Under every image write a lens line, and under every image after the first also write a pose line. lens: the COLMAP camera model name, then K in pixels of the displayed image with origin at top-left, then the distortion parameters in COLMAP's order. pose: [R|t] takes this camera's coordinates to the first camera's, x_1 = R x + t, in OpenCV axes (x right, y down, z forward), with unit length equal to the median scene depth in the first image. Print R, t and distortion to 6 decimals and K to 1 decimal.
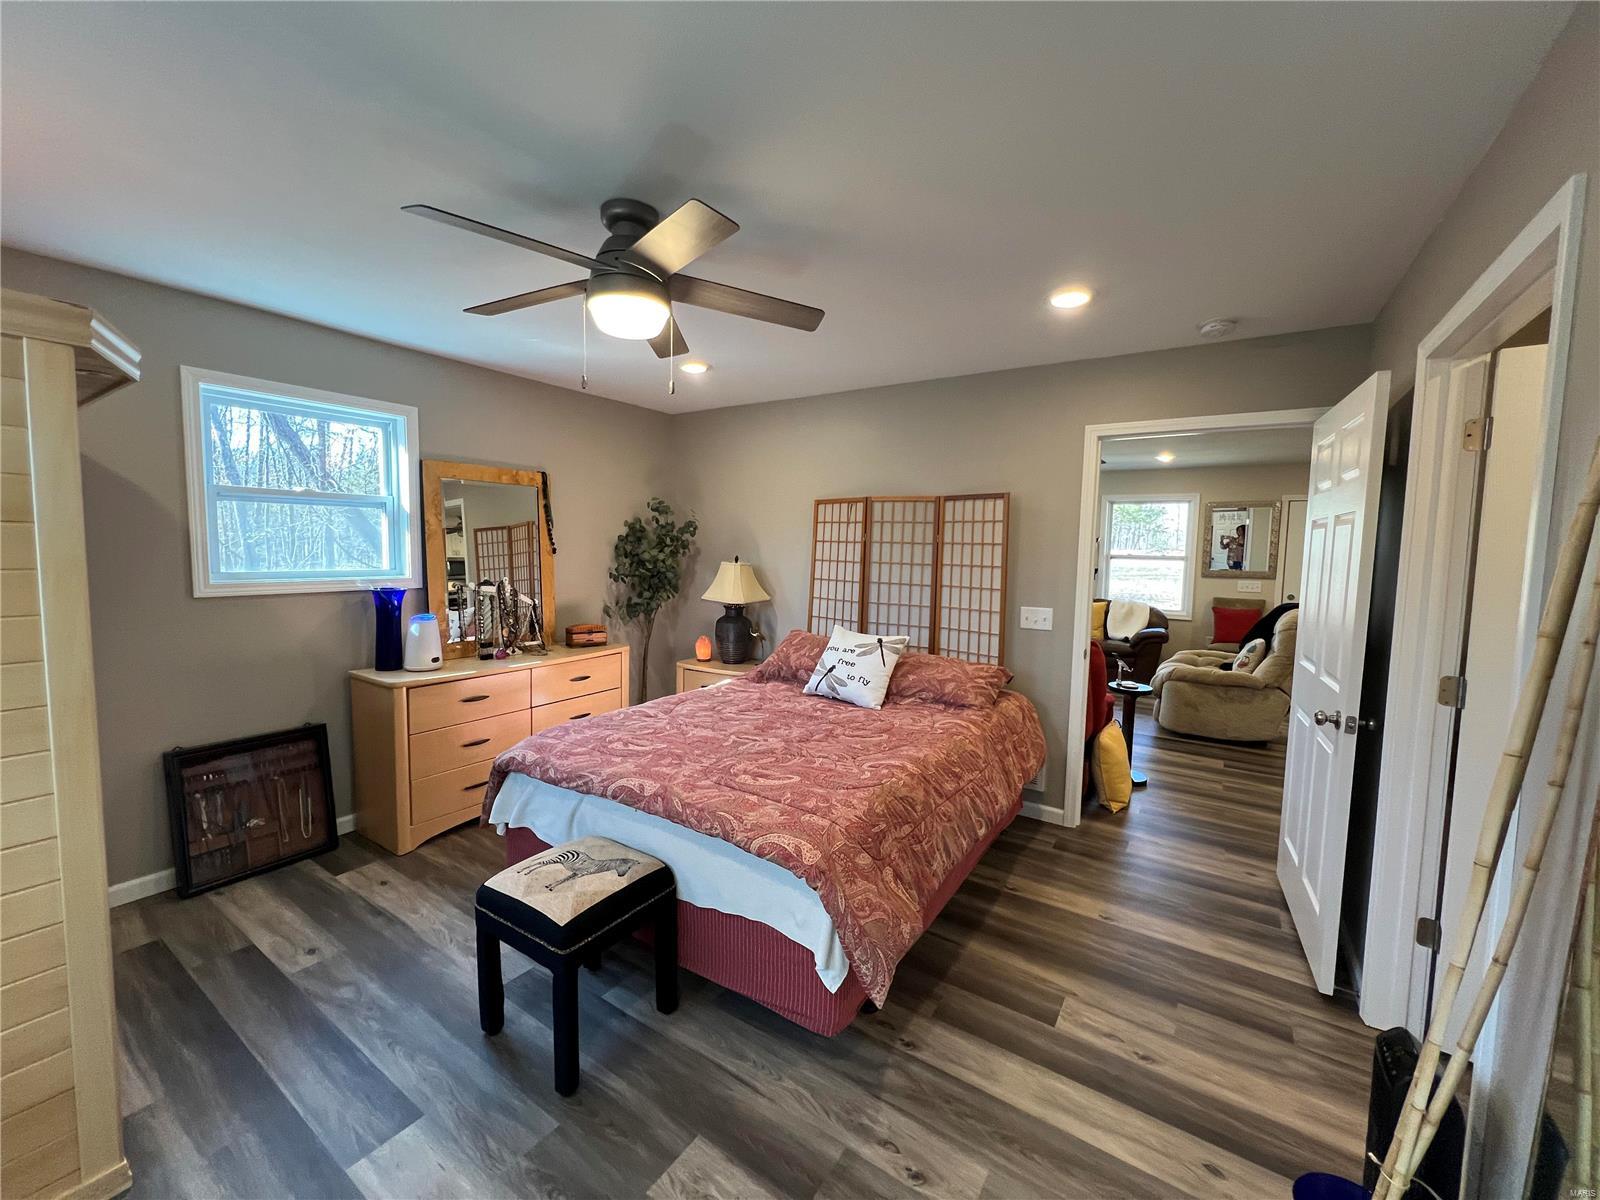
lens RADIAL K [[638.1, 0, 798.5], [0, 638.1, 600.0], [0, 0, 1]] dist [-0.001419, 0.000033]
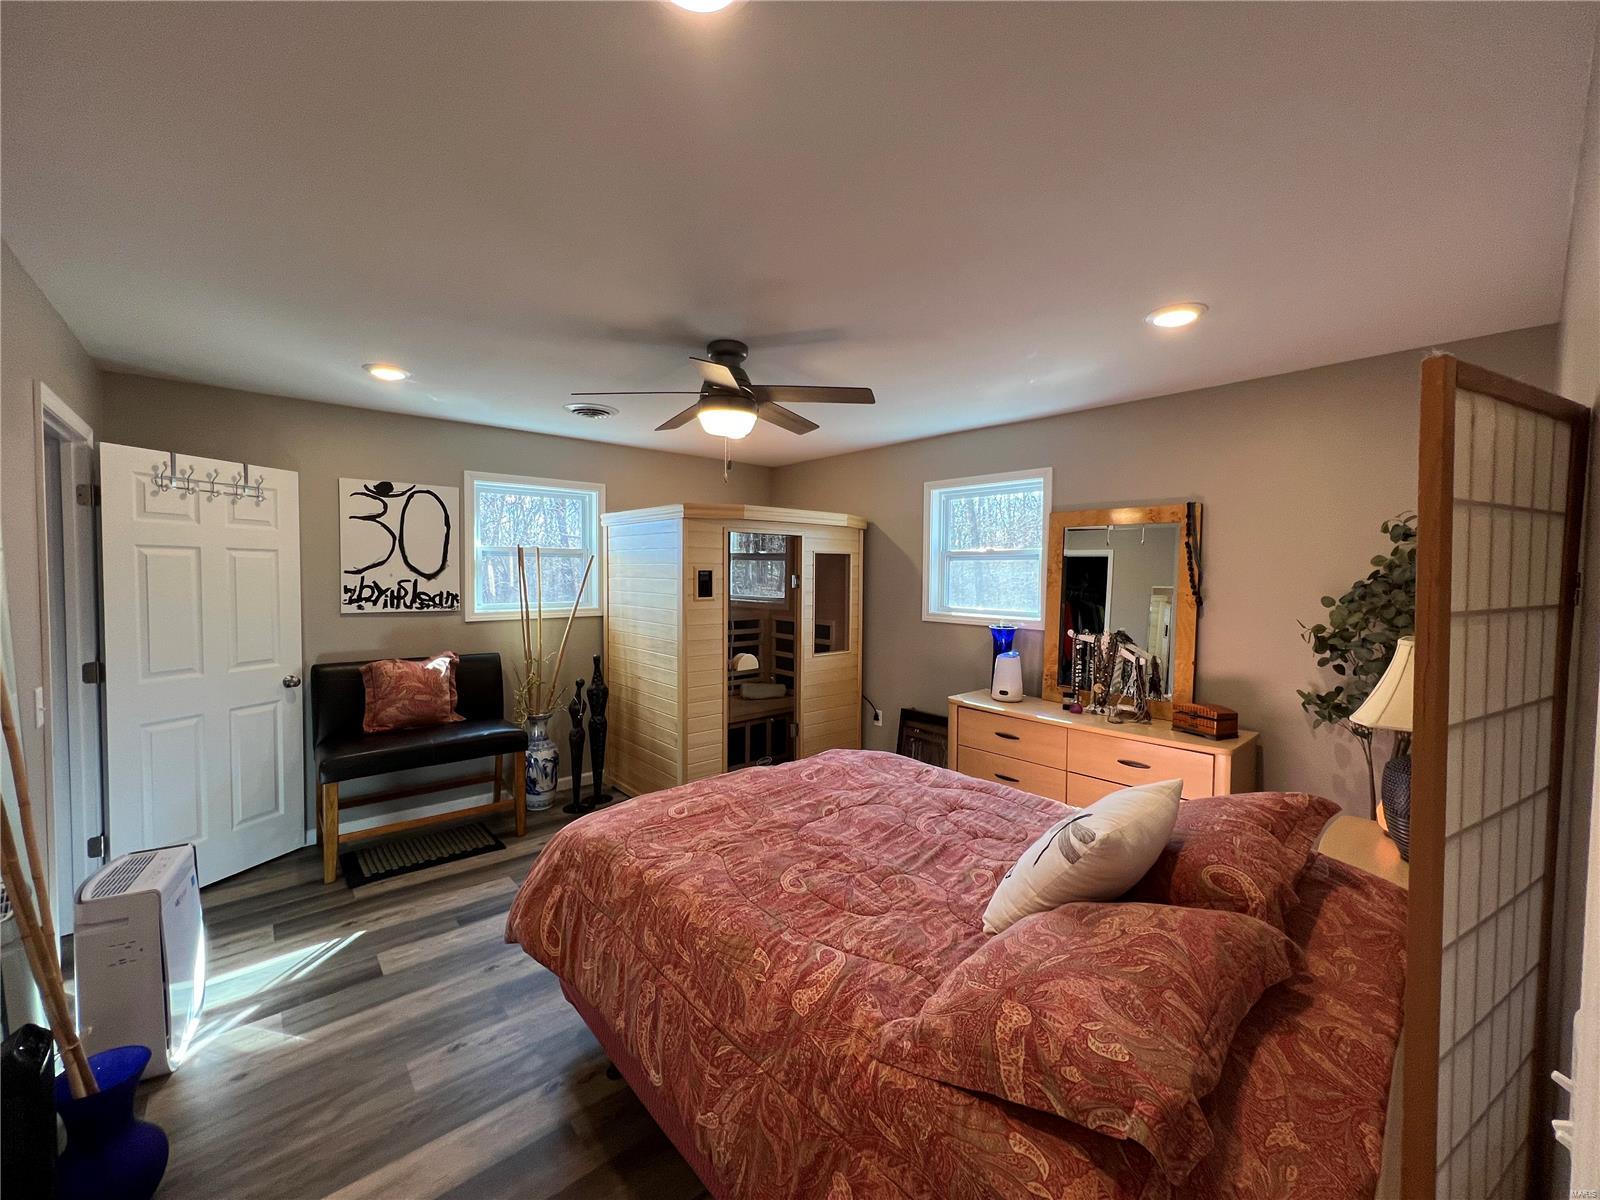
lens RADIAL K [[640.0, 0, 795.6], [0, 640.0, 597.4], [0, 0, 1]] dist [-0.003204, 0.000925]
pose [[-0.261974, 0.014022, -0.964973, 0.649989], [-0.091348, 0.995045, 0.039259, -0.089793], [0.960742, 0.098433, -0.259395, 0.982357]]
